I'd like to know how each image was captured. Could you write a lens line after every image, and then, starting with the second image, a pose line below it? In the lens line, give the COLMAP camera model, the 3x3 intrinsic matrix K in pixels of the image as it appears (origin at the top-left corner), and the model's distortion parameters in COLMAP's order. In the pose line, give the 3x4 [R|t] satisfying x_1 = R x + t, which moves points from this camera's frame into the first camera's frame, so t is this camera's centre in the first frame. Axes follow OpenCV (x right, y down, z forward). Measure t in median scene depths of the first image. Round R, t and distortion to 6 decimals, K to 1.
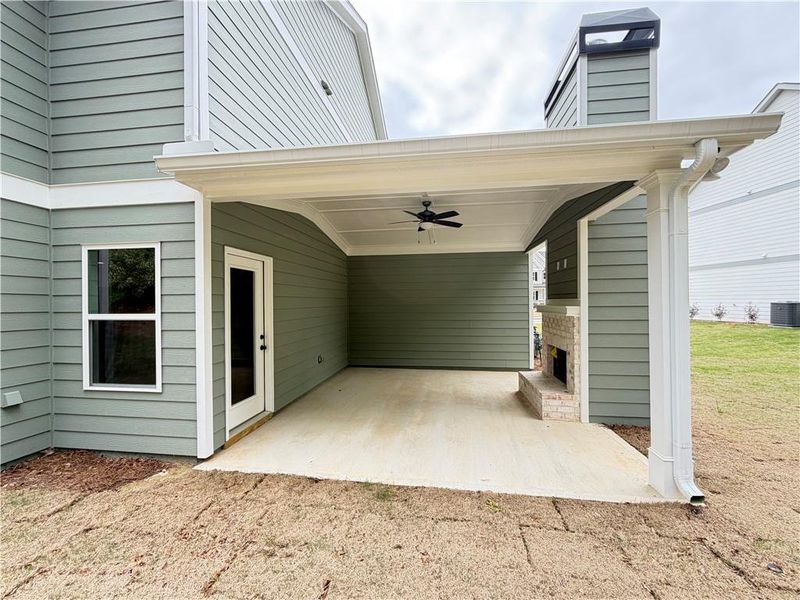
lens RADIAL K [[337.7, 0, 400.8], [0, 337.7, 301.6], [0, 0, 1]] dist [0.000354, -0.000059]
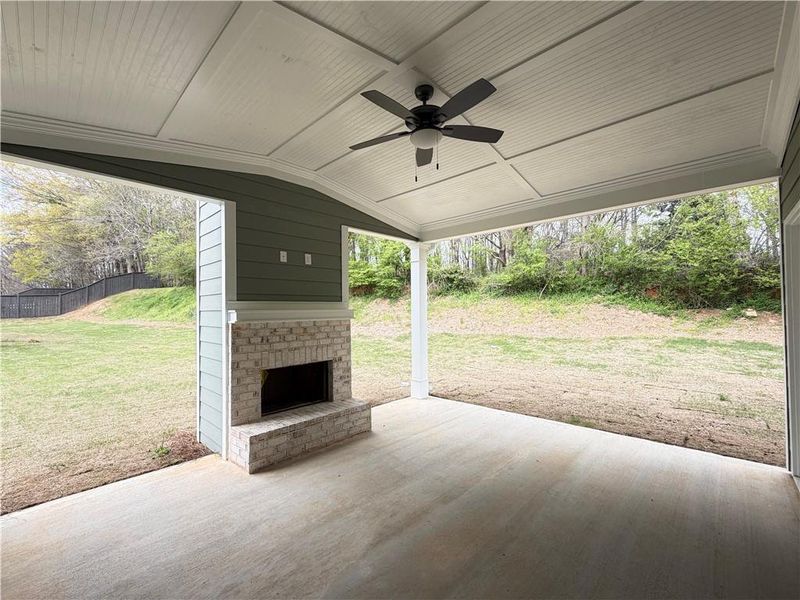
lens RADIAL K [[337.7, 0, 400.8], [0, 337.7, 301.6], [0, 0, 1]] dist [0.000354, -0.000059]
pose [[-0.816481, 0.032346, 0.576465, -0.196492], [0.019126, 0.999397, -0.028987, 0.022326], [-0.577055, -0.012642, -0.816608, 1.701942]]
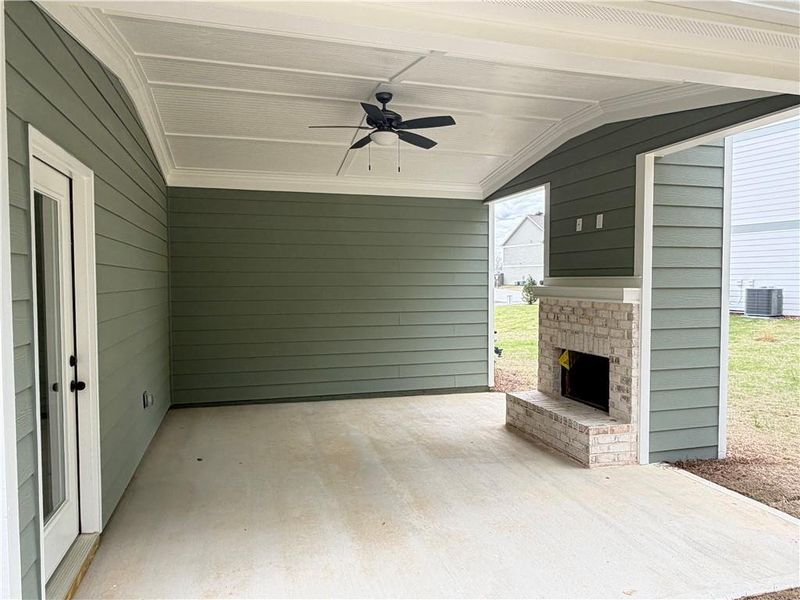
lens RADIAL K [[545.7, 0, 396.8], [0, 545.7, 300.0], [0, 0, 1]] dist [-0.004926, -0.000144]
pose [[0.911810, -0.007529, 0.410543, -0.320264], [-0.006750, 0.999422, 0.033320, 0.005122], [-0.410556, -0.033153, 0.911232, 0.228708]]
